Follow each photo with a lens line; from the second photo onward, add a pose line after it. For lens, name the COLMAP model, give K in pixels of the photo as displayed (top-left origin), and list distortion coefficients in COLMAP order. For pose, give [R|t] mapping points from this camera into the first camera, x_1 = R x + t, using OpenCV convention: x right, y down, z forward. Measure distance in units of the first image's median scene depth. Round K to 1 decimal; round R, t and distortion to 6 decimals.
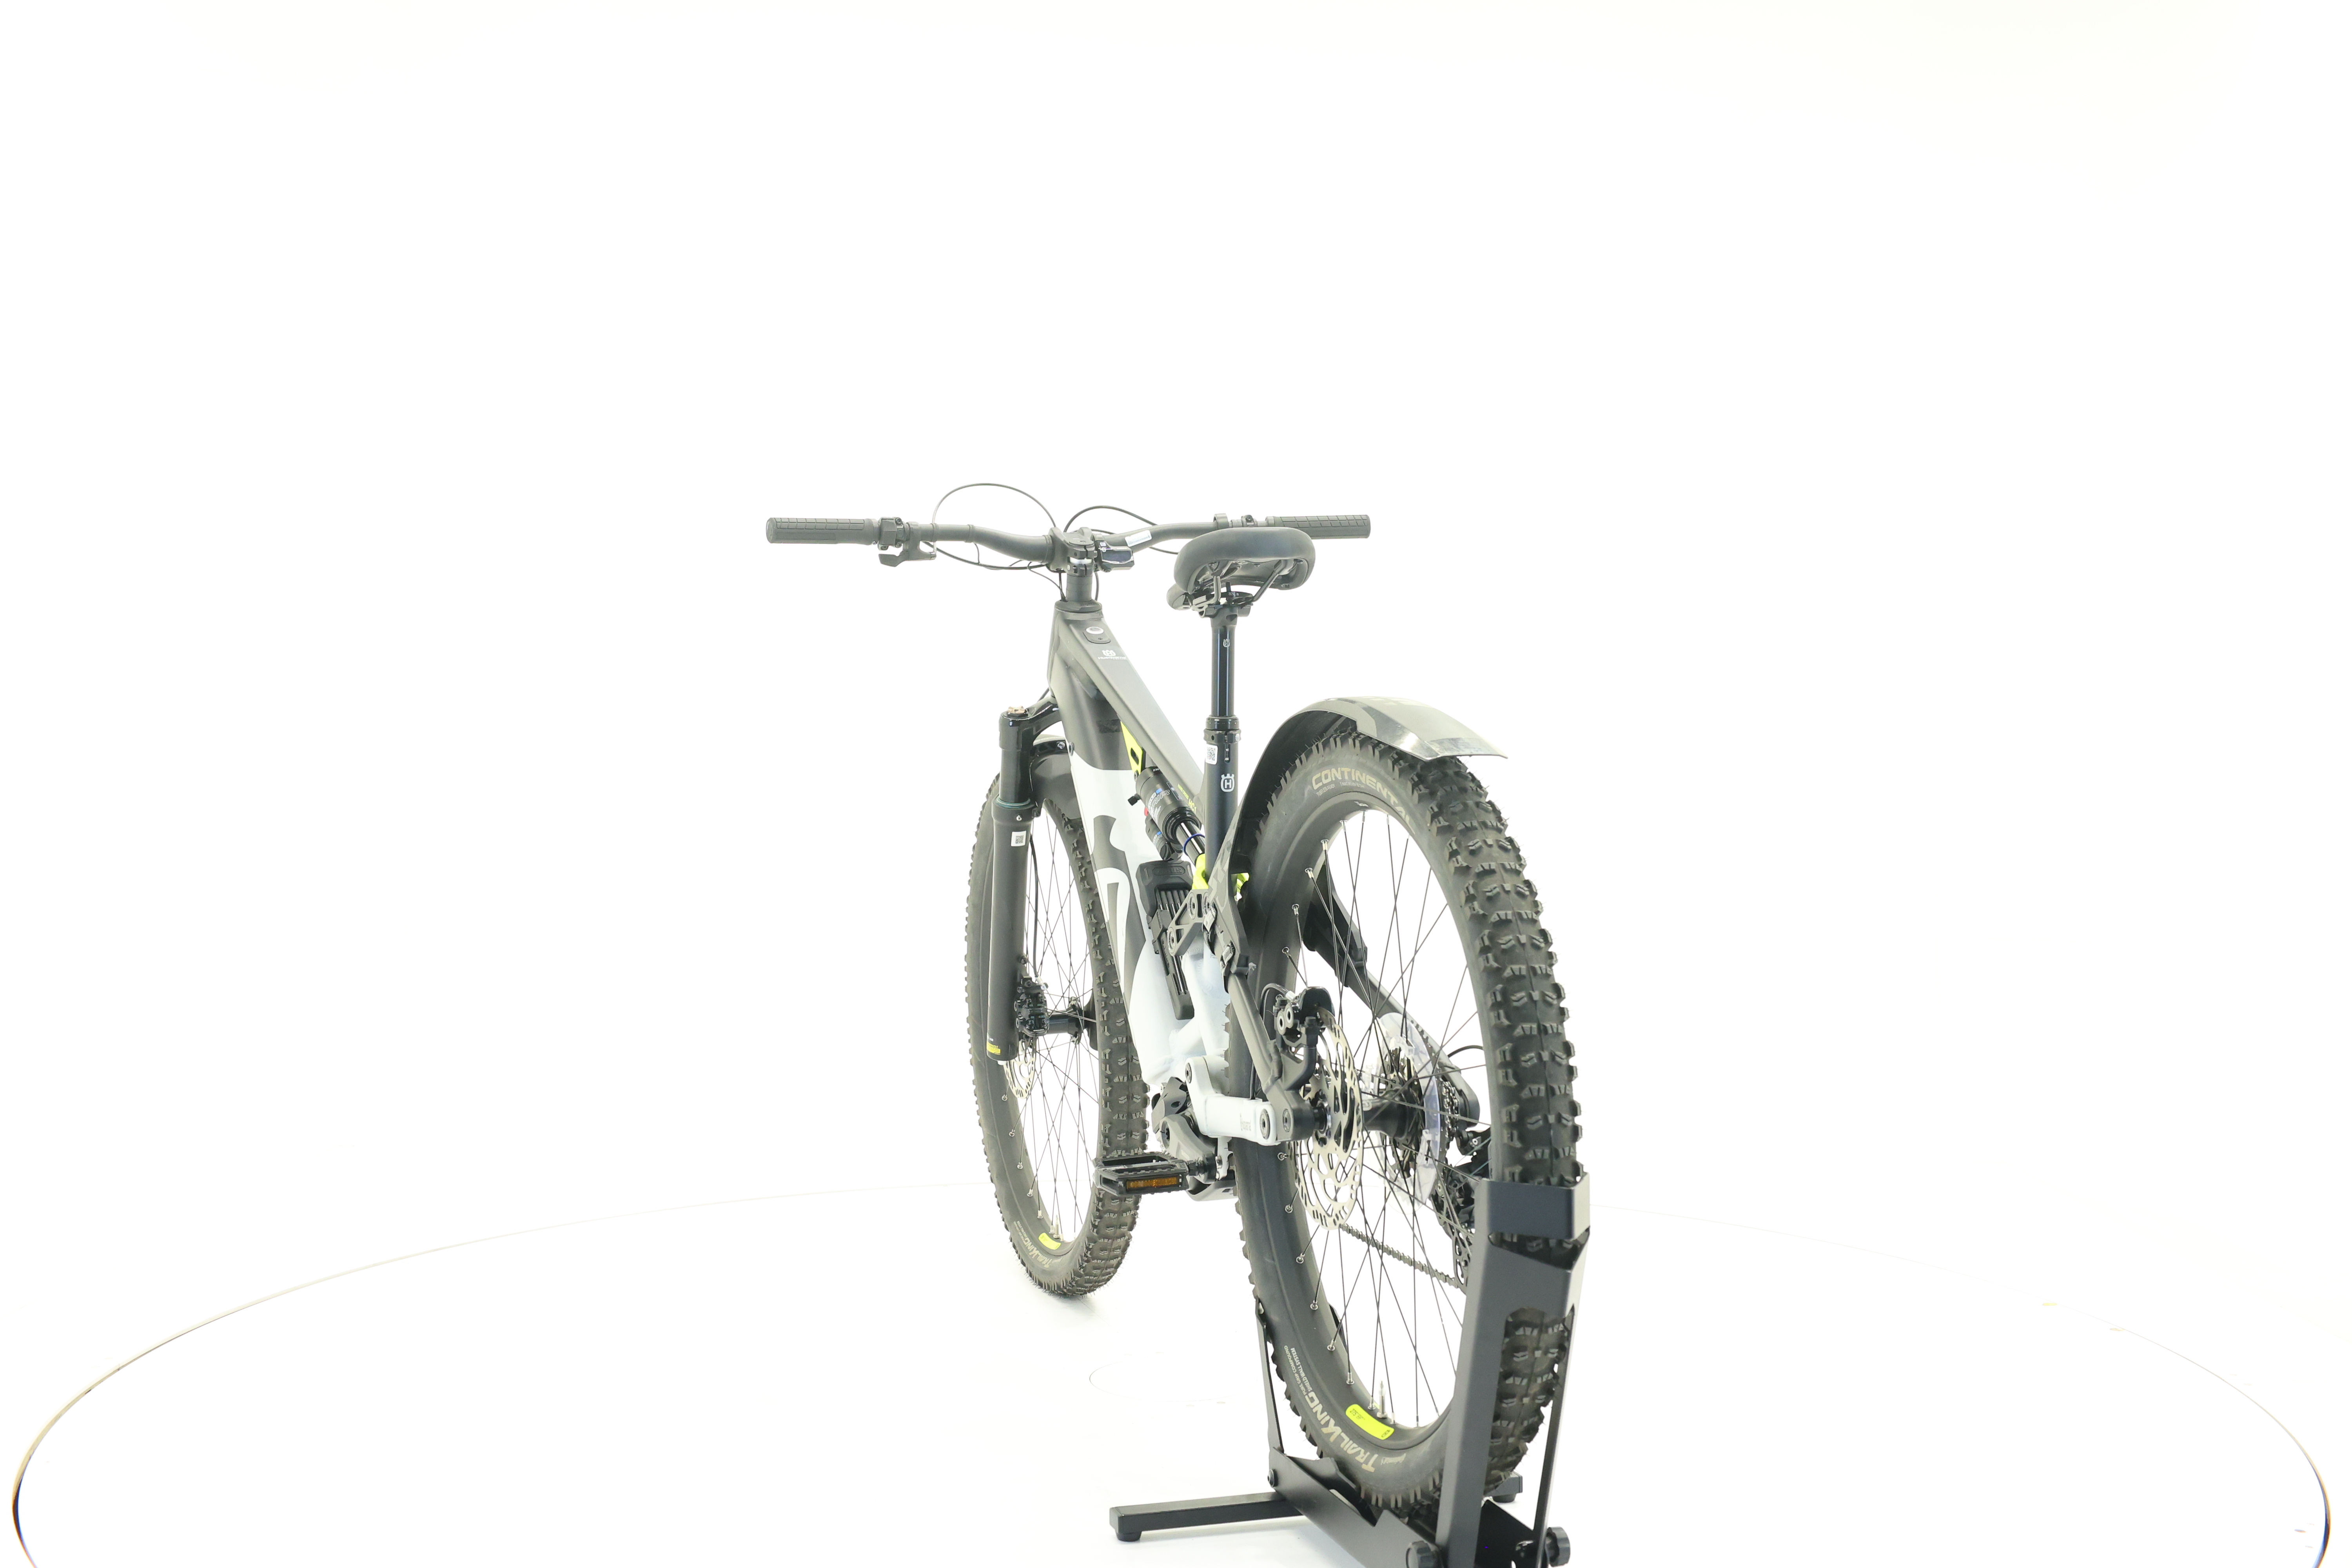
lens RADIAL K [[2503.6, 0, 1176.7], [0, 2503.6, 721.4], [0, 0, 1]] dist [-0.016044, 0.029272]
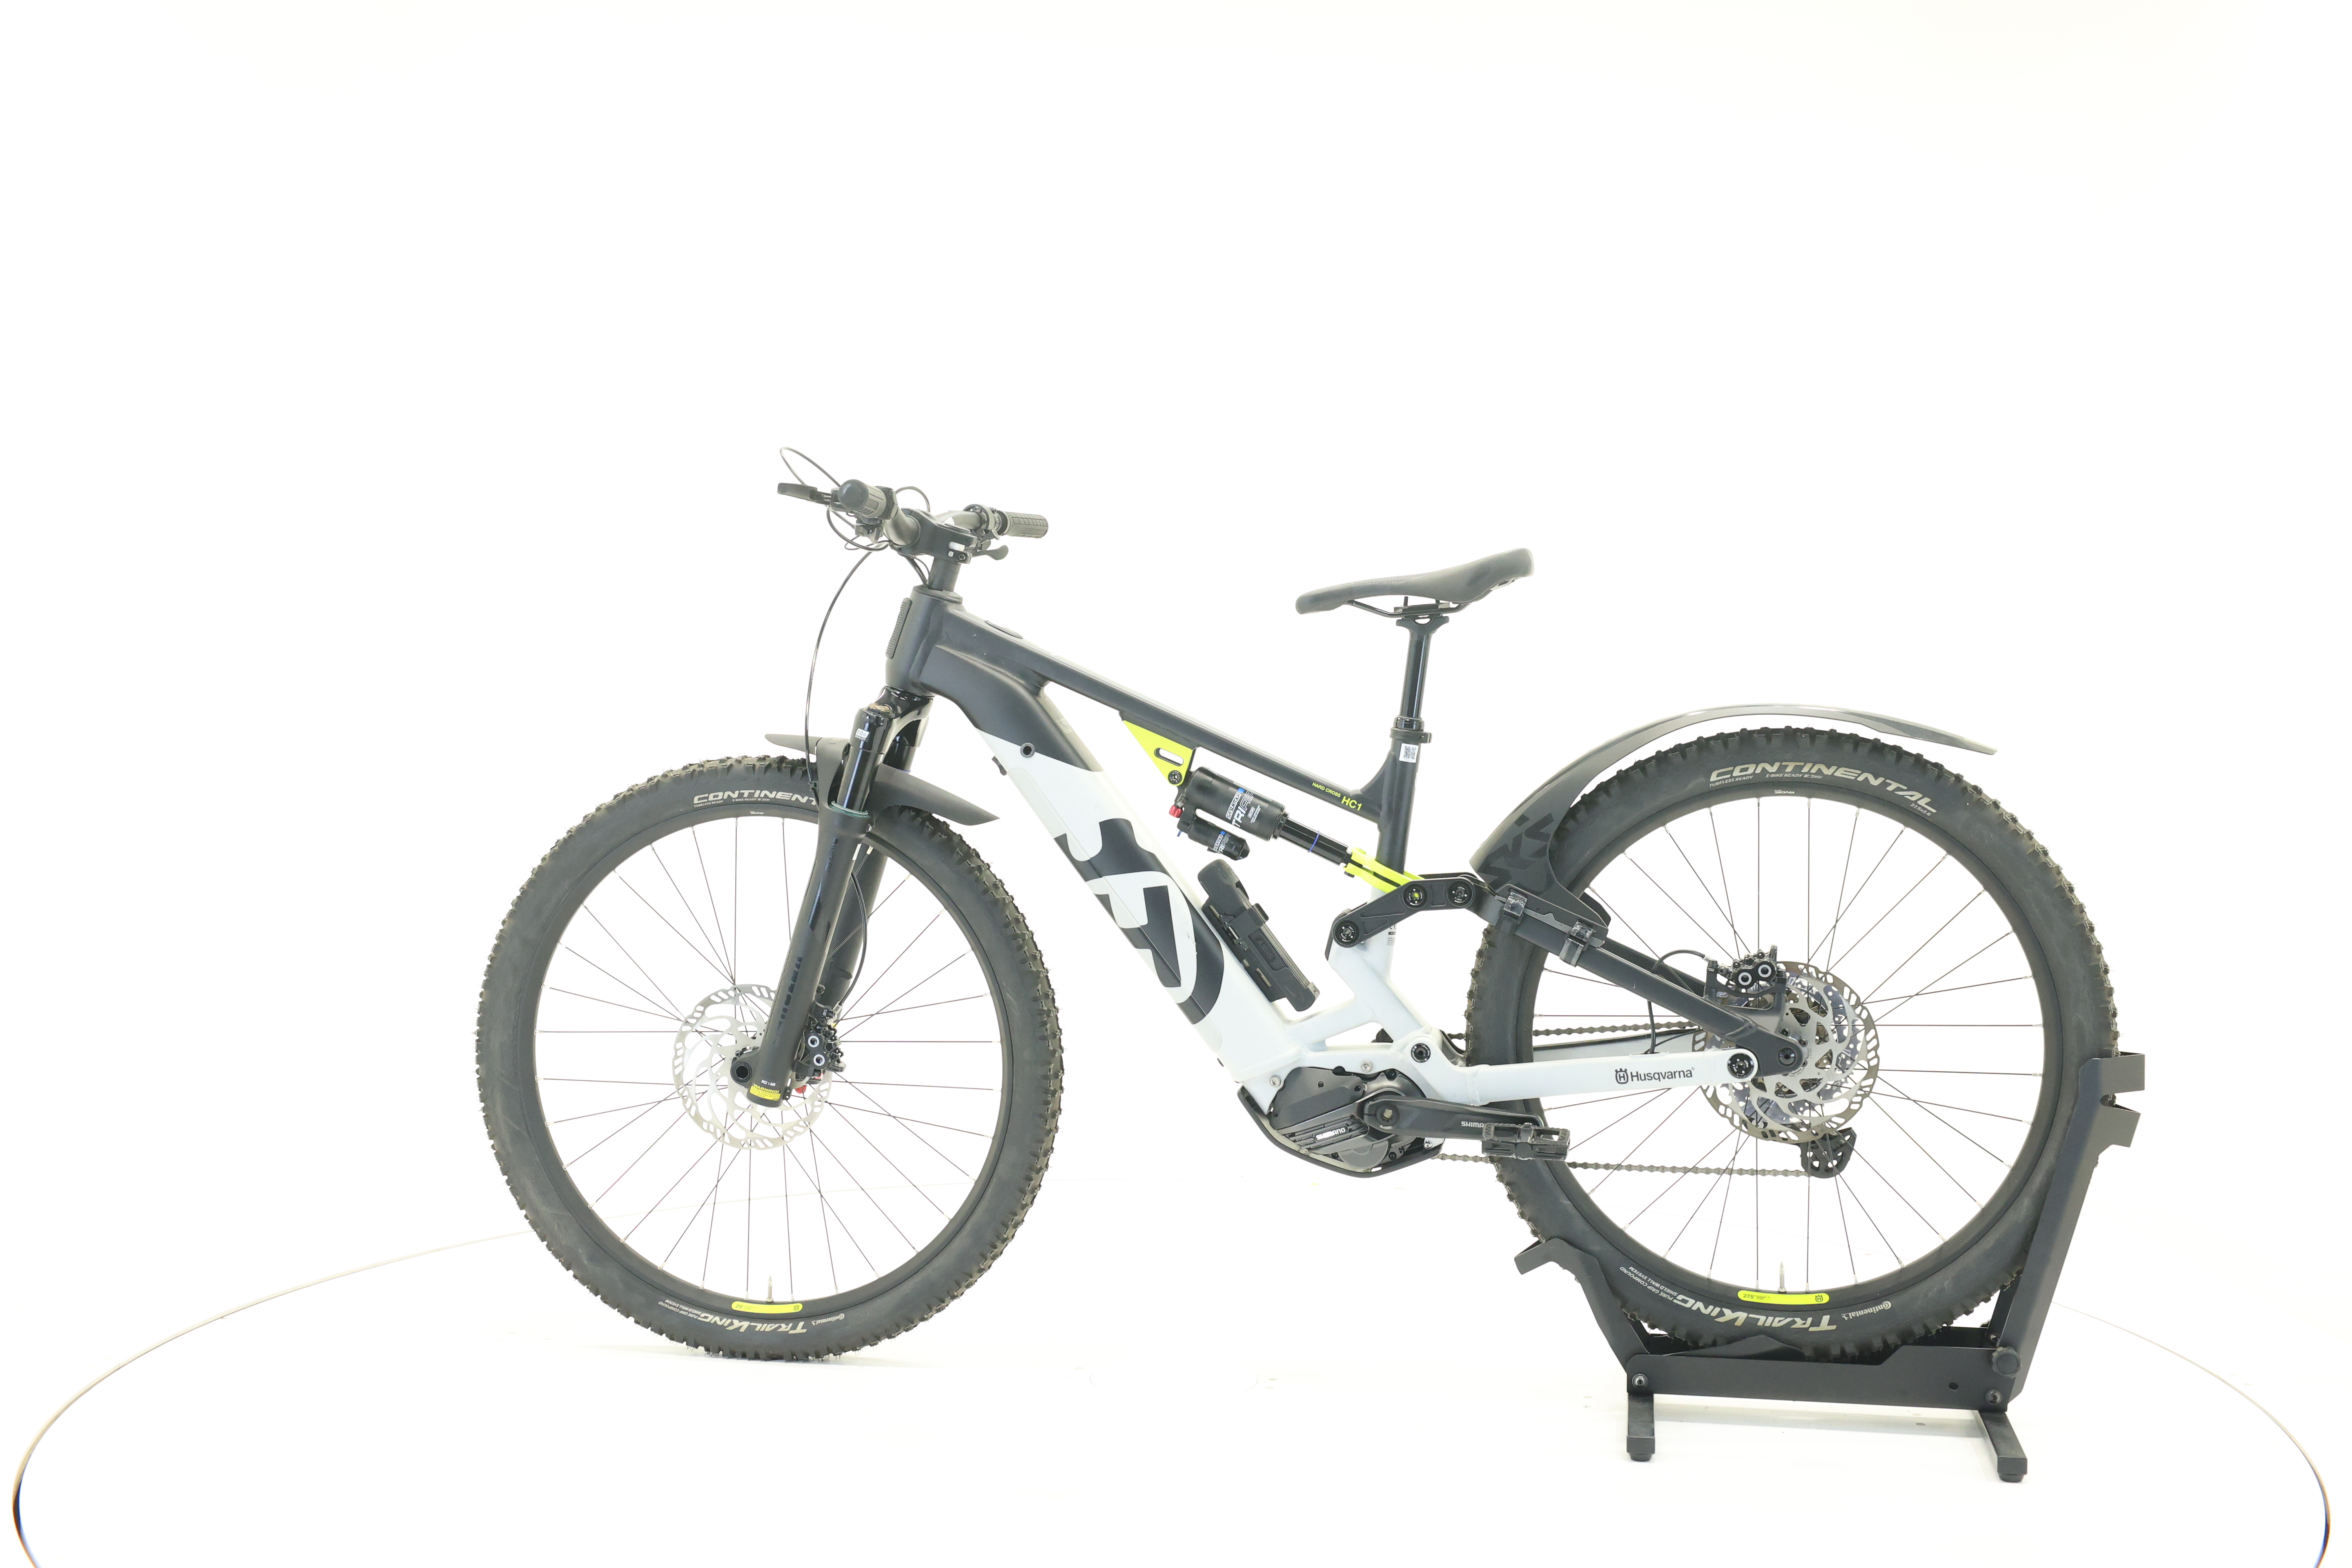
lens RADIAL K [[2503.6, 0, 1176.7], [0, 2503.6, 721.4], [0, 0, 1]] dist [-0.016044, 0.029272]
pose [[0.480415, -0.004015, 0.877032, -0.950090], [-0.003499, 0.999973, 0.006494, -0.006964], [-0.877035, -0.006189, 0.480387, 0.563471]]
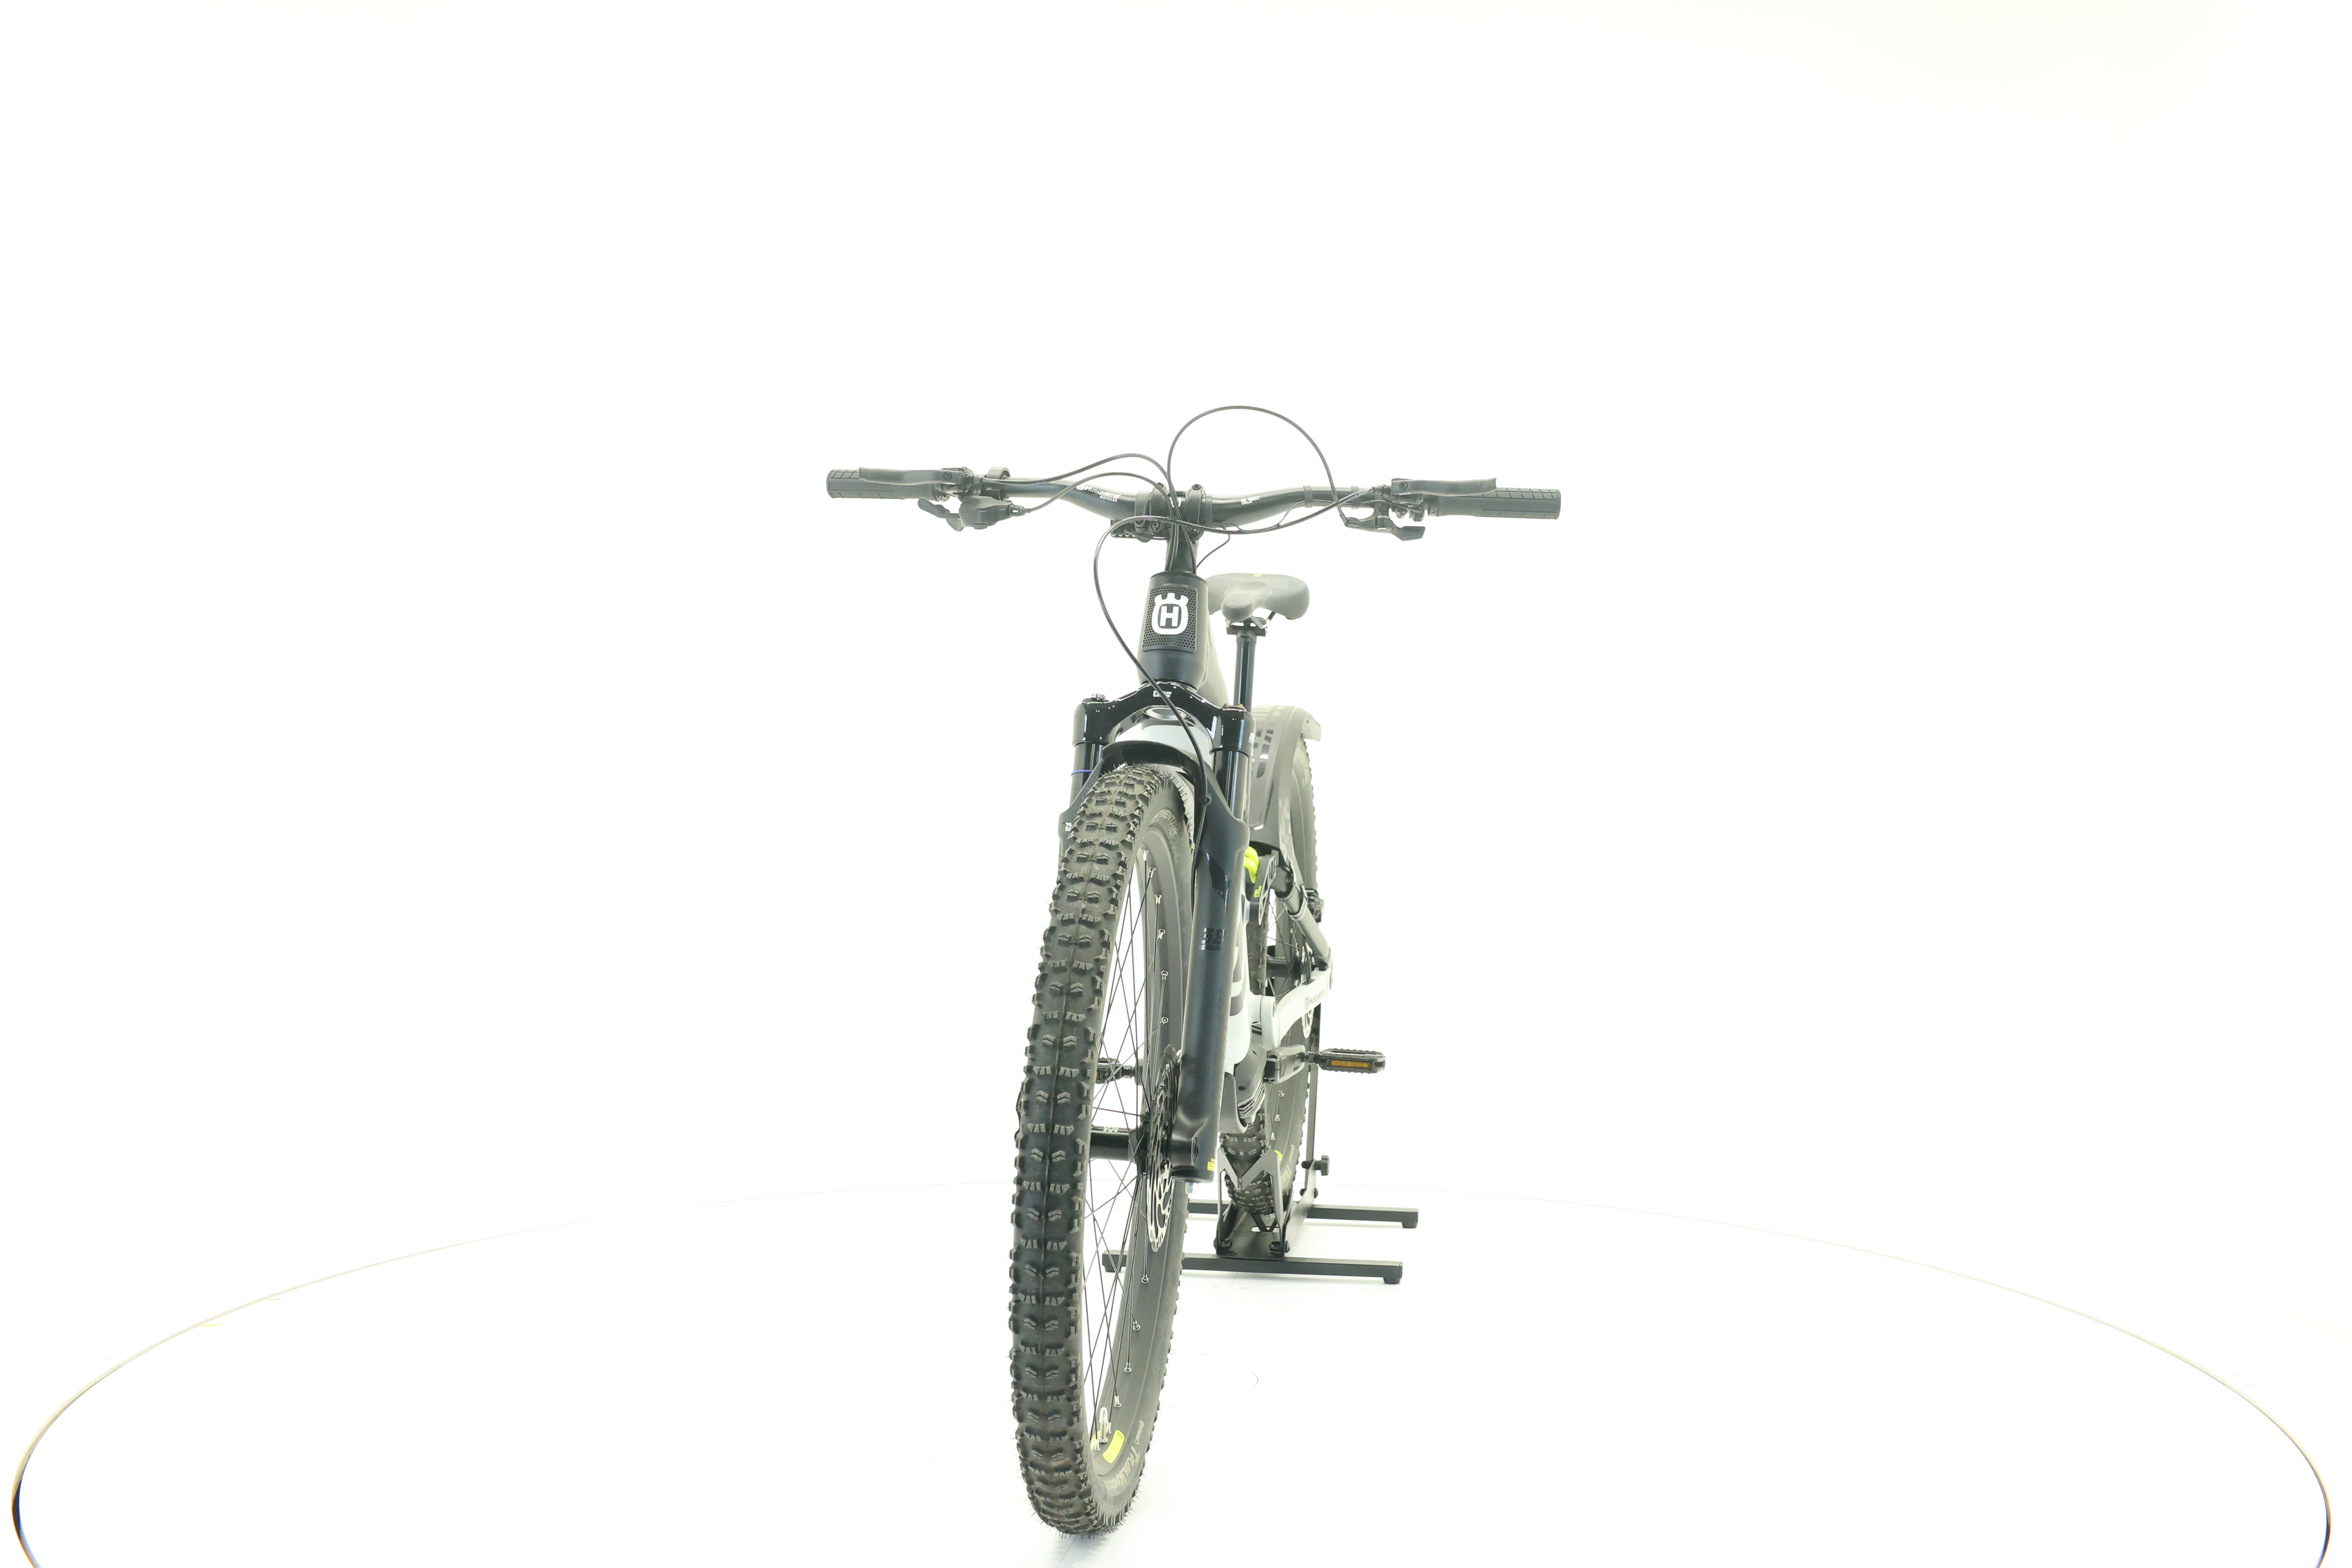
lens RADIAL K [[2503.6, 0, 1176.7], [0, 2503.6, 721.4], [0, 0, 1]] dist [-0.016044, 0.029272]
pose [[-0.892732, -0.012730, 0.450407, -0.486350], [-0.012212, 0.999917, 0.004056, -0.004254], [-0.450422, -0.001879, -0.892814, 2.050423]]
